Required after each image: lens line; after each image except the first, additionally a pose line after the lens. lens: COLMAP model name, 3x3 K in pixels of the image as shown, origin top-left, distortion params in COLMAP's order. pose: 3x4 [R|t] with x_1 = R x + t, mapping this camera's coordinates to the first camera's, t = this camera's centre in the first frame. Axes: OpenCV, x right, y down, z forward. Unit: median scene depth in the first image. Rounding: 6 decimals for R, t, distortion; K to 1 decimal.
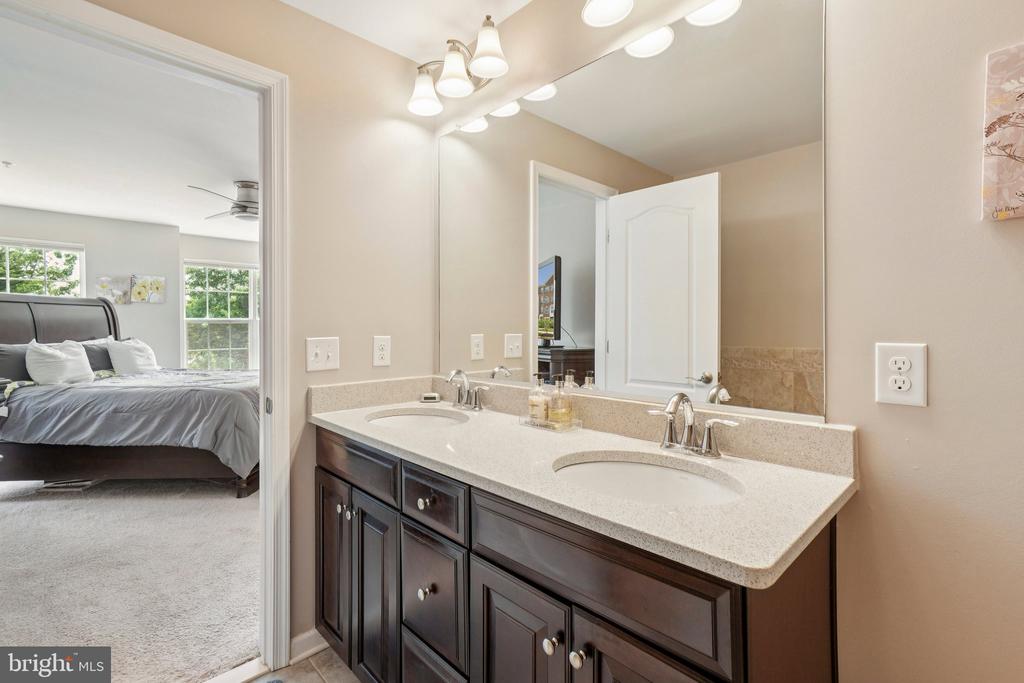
lens RADIAL K [[461.6, 0, 513.8], [0, 461.6, 319.5], [0, 0, 1]] dist [-0.054335, 0.044730]
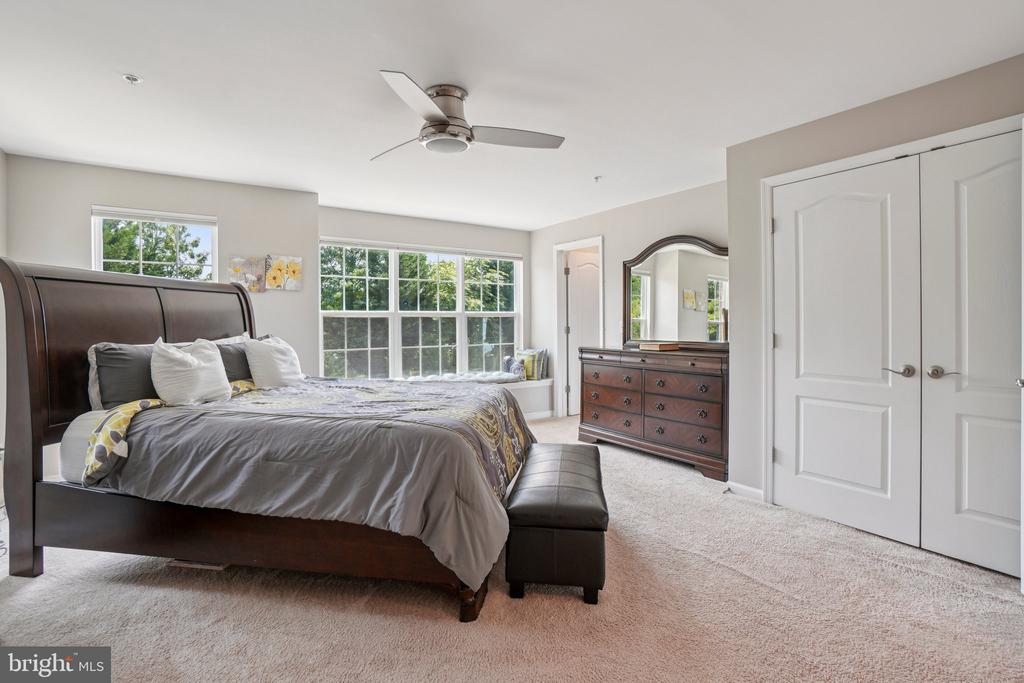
lens RADIAL K [[461.6, 0, 513.8], [0, 461.6, 319.5], [0, 0, 1]] dist [-0.054335, 0.044730]
pose [[0.985984, -0.003254, -0.166806, -0.392583], [0.004415, 0.999969, 0.006589, 0.013496], [0.166779, -0.007233, 0.985968, 0.400282]]
